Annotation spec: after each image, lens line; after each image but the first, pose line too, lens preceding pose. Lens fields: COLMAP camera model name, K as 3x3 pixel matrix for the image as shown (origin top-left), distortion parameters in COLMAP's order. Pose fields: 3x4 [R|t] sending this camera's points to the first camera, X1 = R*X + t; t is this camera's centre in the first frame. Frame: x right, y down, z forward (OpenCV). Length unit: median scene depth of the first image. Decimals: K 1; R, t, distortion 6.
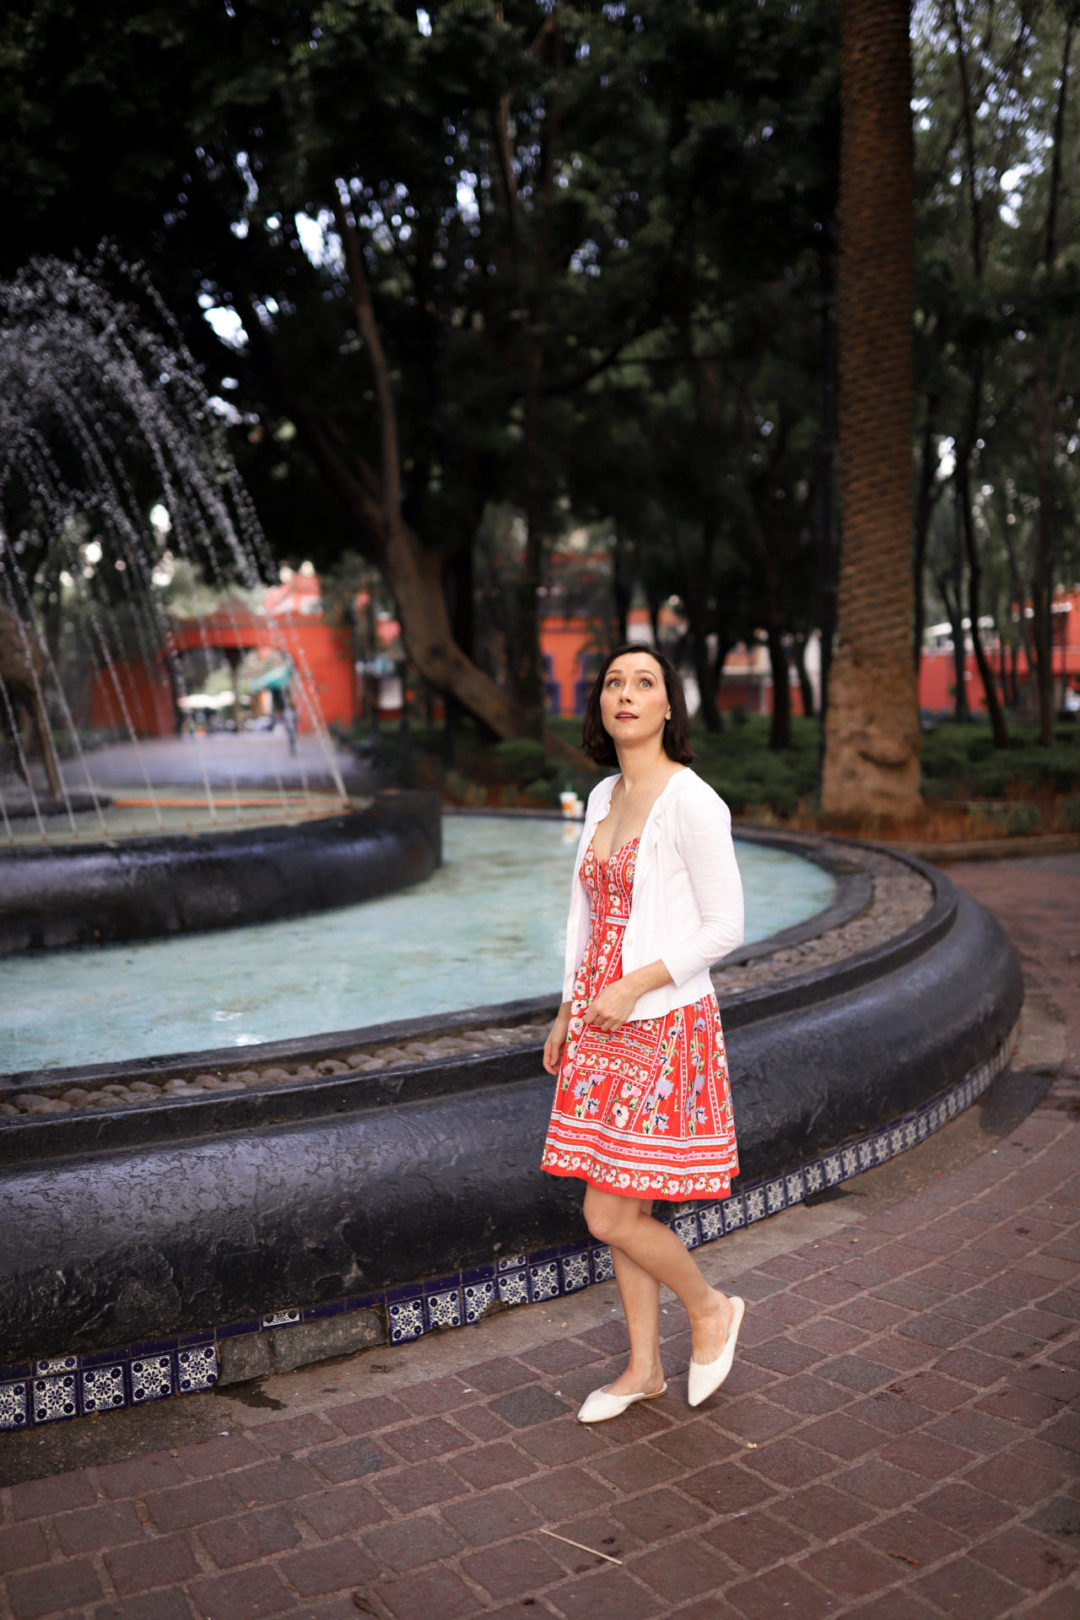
lens RADIAL K [[1535.1, 0, 540.0], [0, 1535.1, 810.0], [0, 0, 1]] dist [-0.065295, 0.081604]
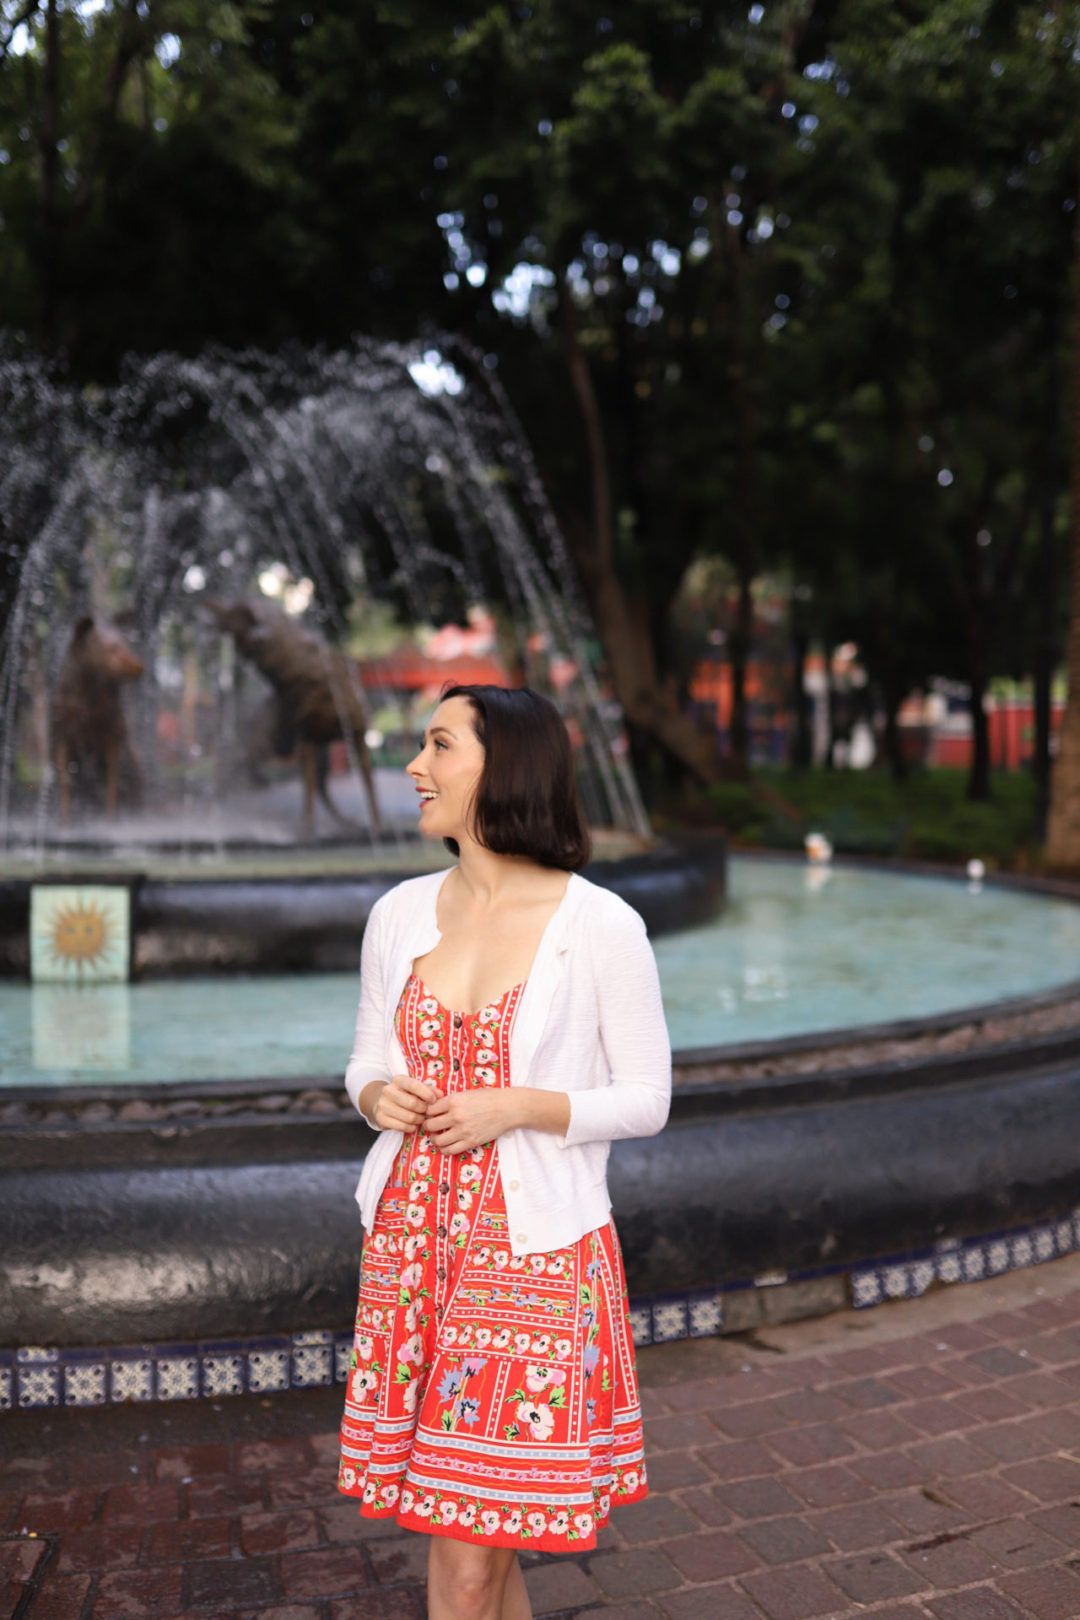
lens RADIAL K [[1535.1, 0, 540.0], [0, 1535.1, 810.0], [0, 0, 1]] dist [-0.065295, 0.081604]
pose [[0.994707, 0.025408, -0.099561, -0.223826], [-0.028212, 0.999241, -0.026857, 0.012513], [0.098803, 0.029523, 0.994669, -0.172246]]
